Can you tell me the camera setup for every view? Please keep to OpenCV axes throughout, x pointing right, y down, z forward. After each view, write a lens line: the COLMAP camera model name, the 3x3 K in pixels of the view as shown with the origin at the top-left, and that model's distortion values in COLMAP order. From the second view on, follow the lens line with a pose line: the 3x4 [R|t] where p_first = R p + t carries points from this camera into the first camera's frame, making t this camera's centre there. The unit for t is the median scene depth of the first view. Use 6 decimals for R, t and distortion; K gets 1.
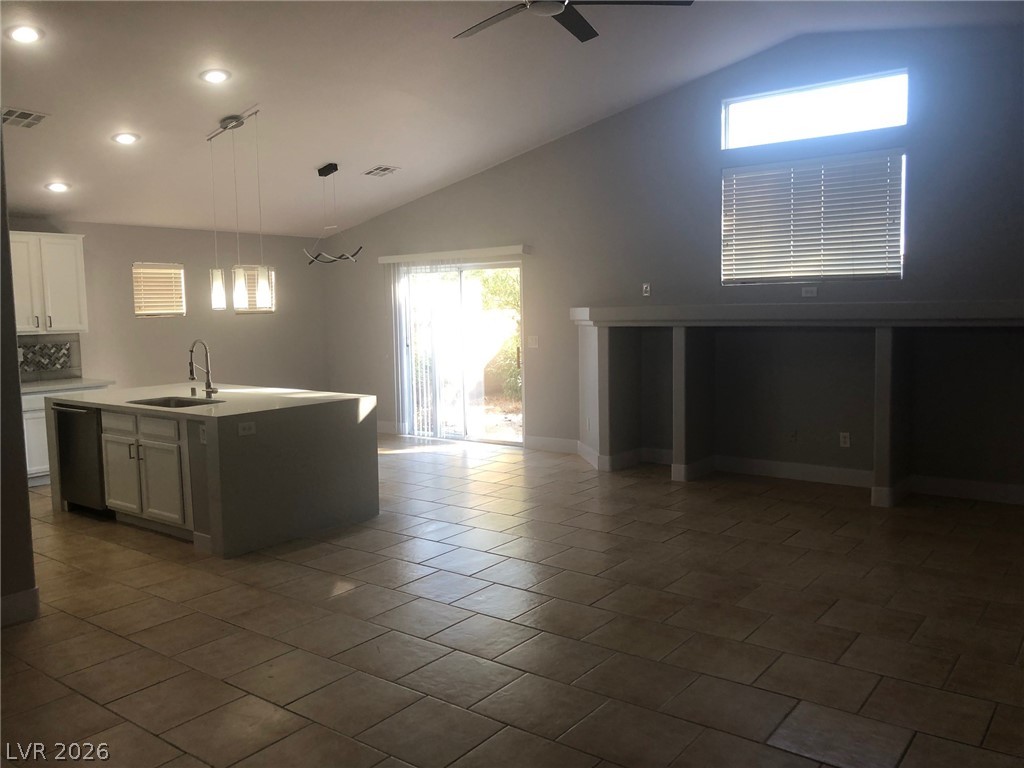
lens RADIAL K [[835.4, 0, 510.1], [0, 835.4, 385.4], [0, 0, 1]] dist [0.031275, -0.024048]
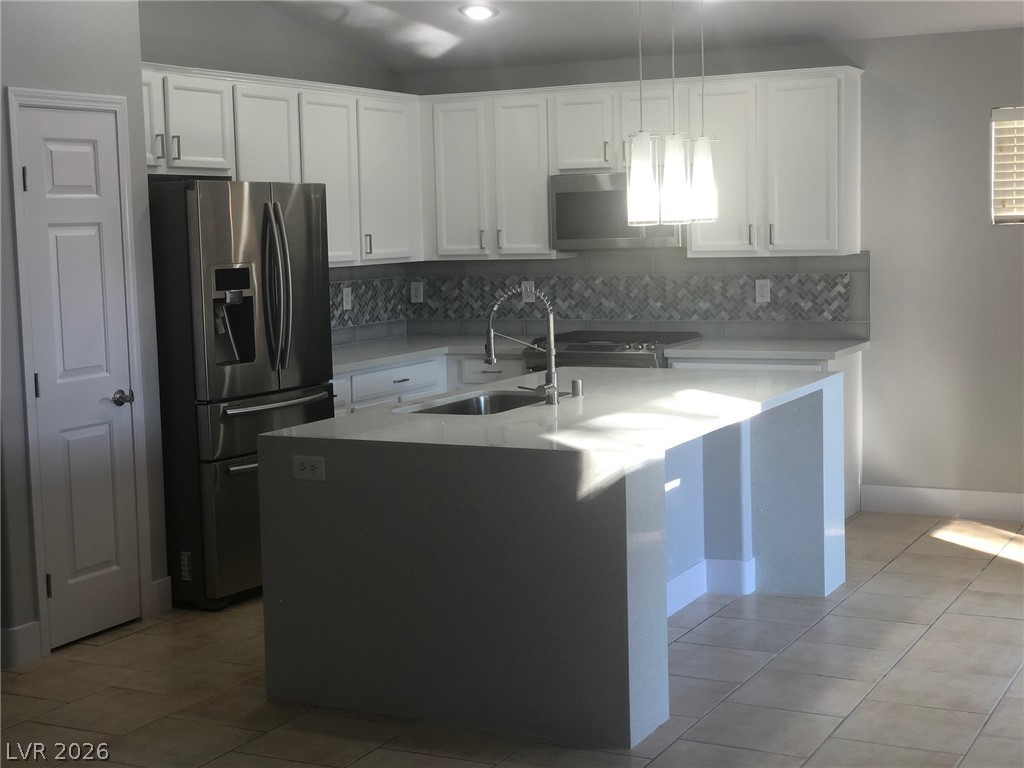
lens RADIAL K [[1570.7, 0, 515.2], [0, 1570.7, 382.1], [0, 0, 1]] dist [0.048614, 0.000000]
pose [[0.187674, 0.114588, -0.975524, 0.398532], [-0.071847, 0.992113, 0.102715, -0.066940], [0.979600, 0.050811, 0.194426, 0.583408]]
